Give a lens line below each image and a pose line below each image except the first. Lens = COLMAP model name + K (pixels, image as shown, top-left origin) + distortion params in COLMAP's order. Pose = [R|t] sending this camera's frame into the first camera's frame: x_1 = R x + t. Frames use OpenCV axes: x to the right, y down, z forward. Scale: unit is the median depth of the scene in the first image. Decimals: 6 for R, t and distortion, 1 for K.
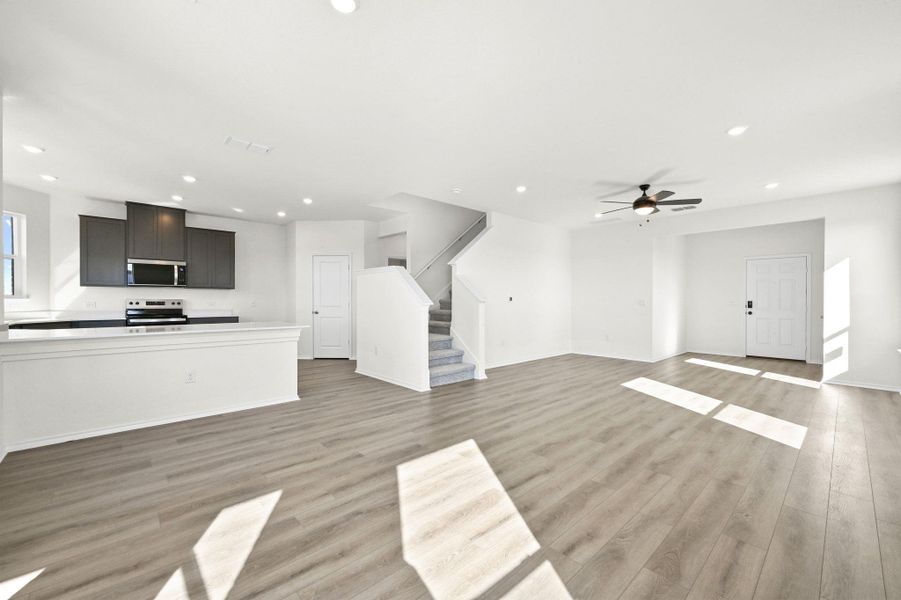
lens RADIAL K [[366.0, 0, 452.2], [0, 366.0, 301.9], [0, 0, 1]] dist [-0.003359, -0.000171]
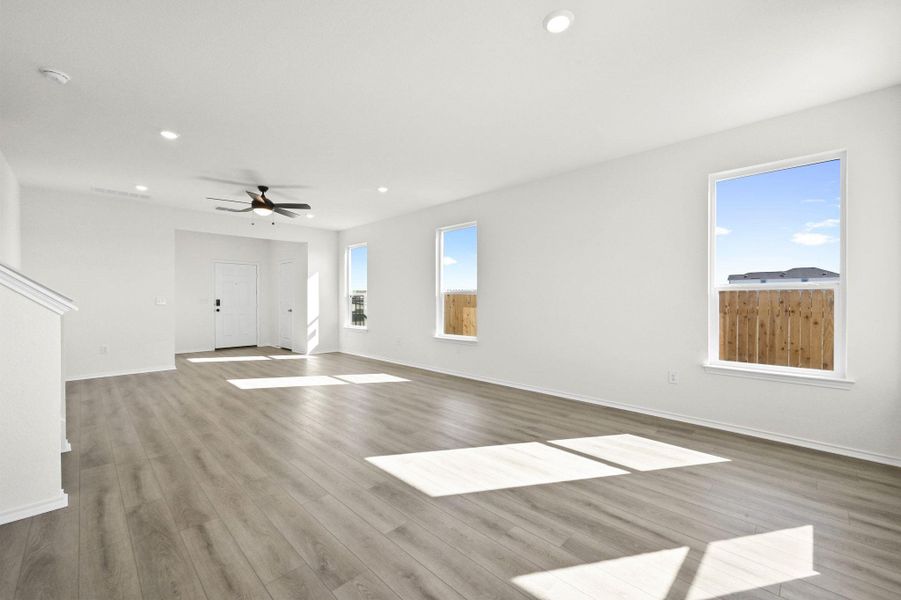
lens RADIAL K [[366.0, 0, 450.5], [0, 366.0, 300.8], [0, 0, 1]] dist [-0.003359, -0.000171]
pose [[-0.040836, -0.007955, 0.999134, -0.588892], [0.004798, 0.999955, 0.008158, -0.007076], [-0.999154, 0.005127, -0.040796, 0.587556]]
